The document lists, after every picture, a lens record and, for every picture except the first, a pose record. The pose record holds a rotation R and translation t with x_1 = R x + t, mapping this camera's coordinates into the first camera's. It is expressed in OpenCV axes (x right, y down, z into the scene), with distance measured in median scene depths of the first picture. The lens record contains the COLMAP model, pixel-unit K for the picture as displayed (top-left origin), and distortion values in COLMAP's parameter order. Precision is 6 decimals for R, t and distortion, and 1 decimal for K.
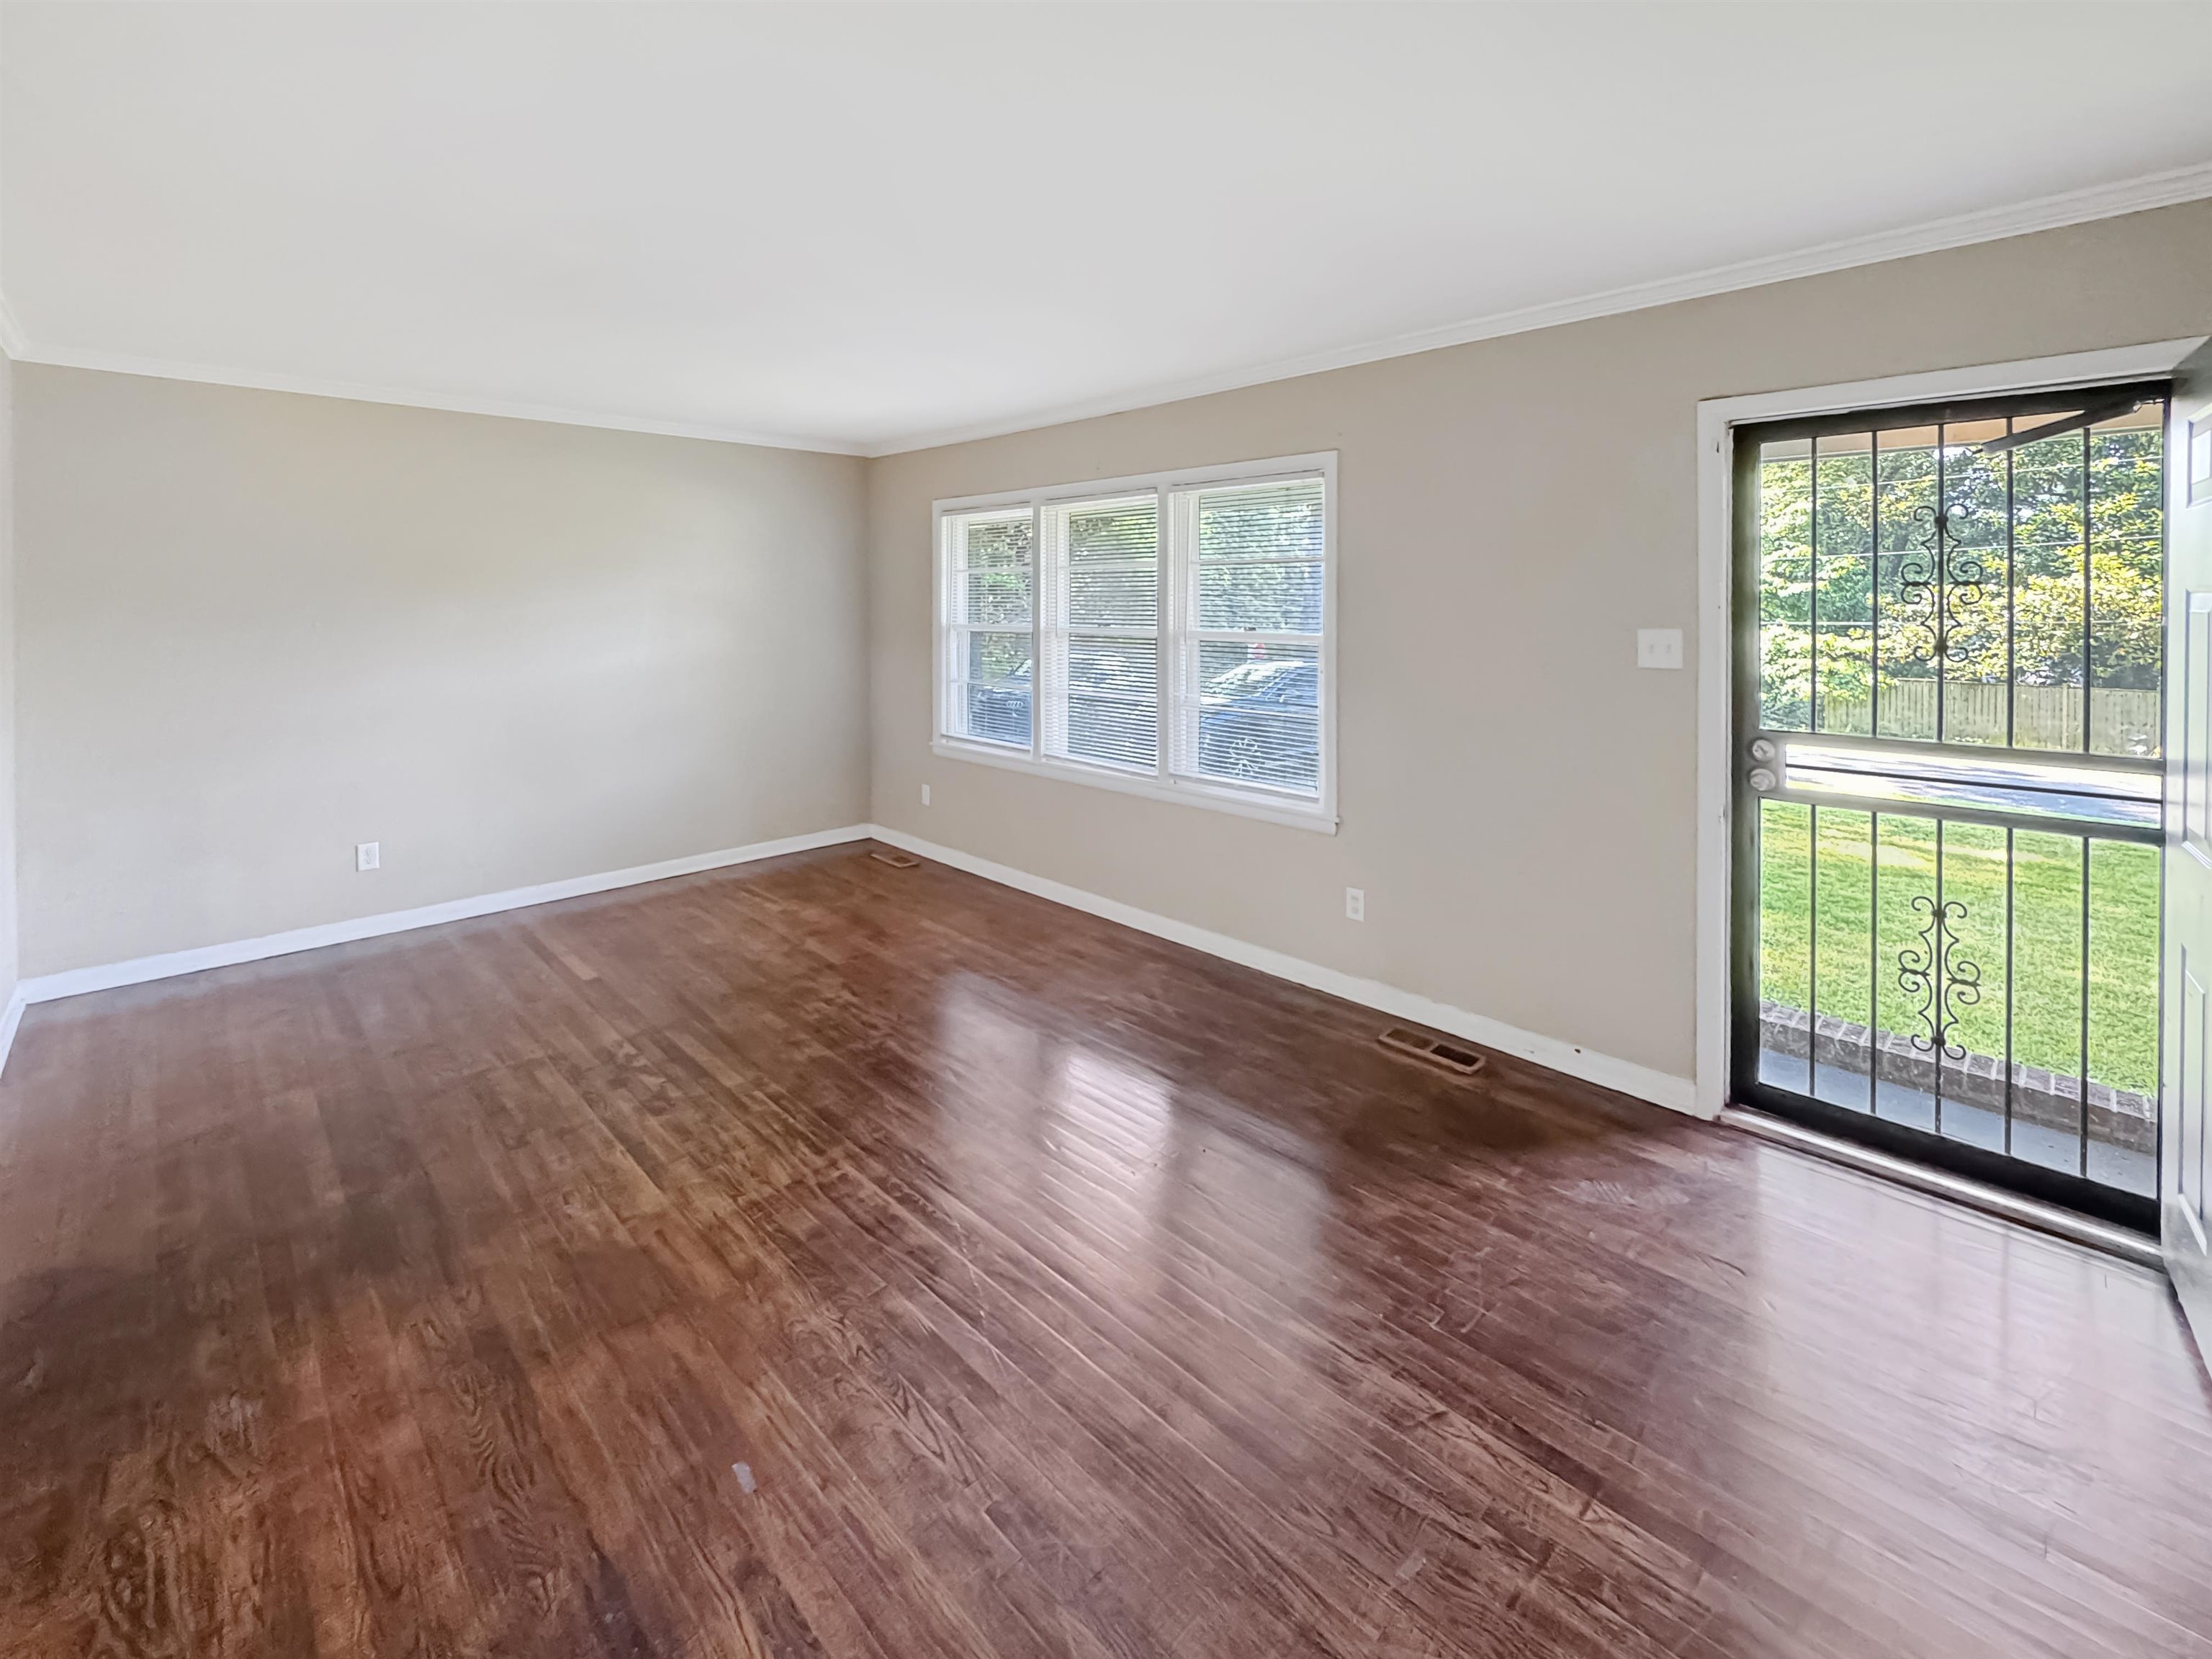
lens RADIAL K [[884.3, 0, 1106.0], [0, 884.3, 829.5], [0, 0, 1]] dist [-0.001116, -0.000004]
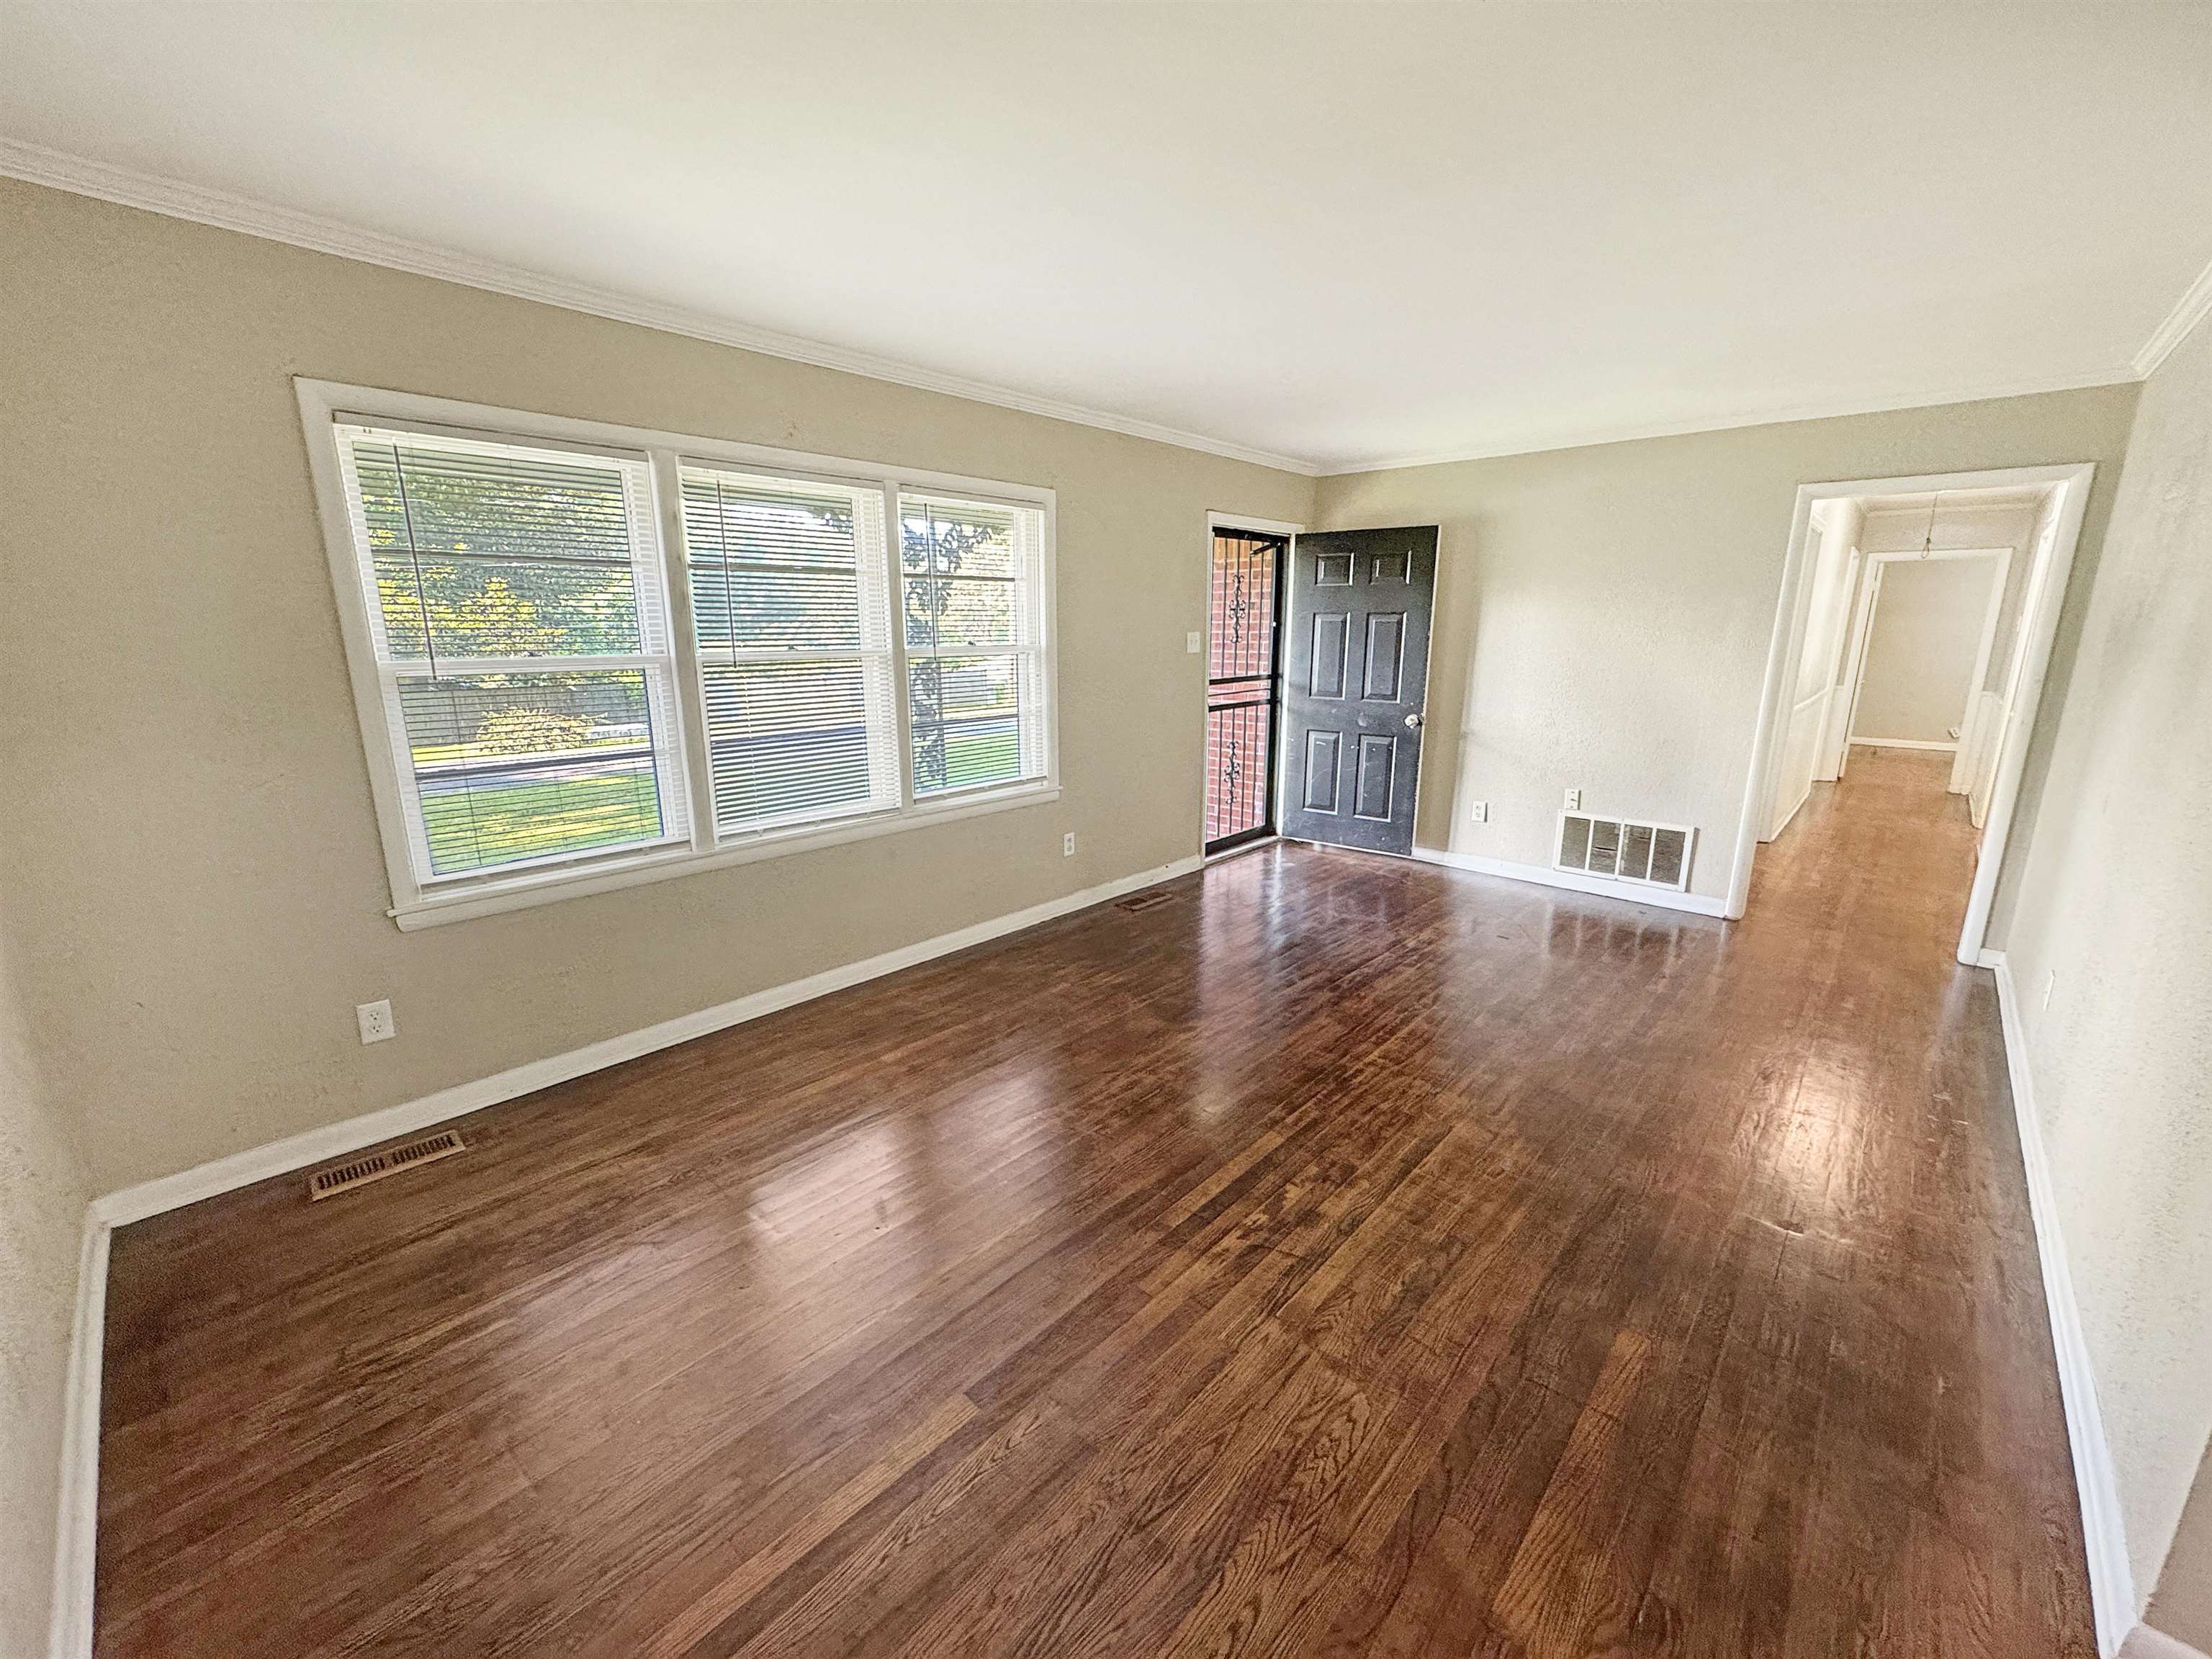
lens RADIAL K [[884.3, 0, 1106.0], [0, 884.3, 829.5], [0, 0, 1]] dist [-0.001116, -0.000004]
pose [[-0.027858, -0.243799, 0.969426, -1.408829], [0.223984, 0.943620, 0.243746, -0.325684], [-0.974195, 0.223926, 0.028319, 1.223375]]
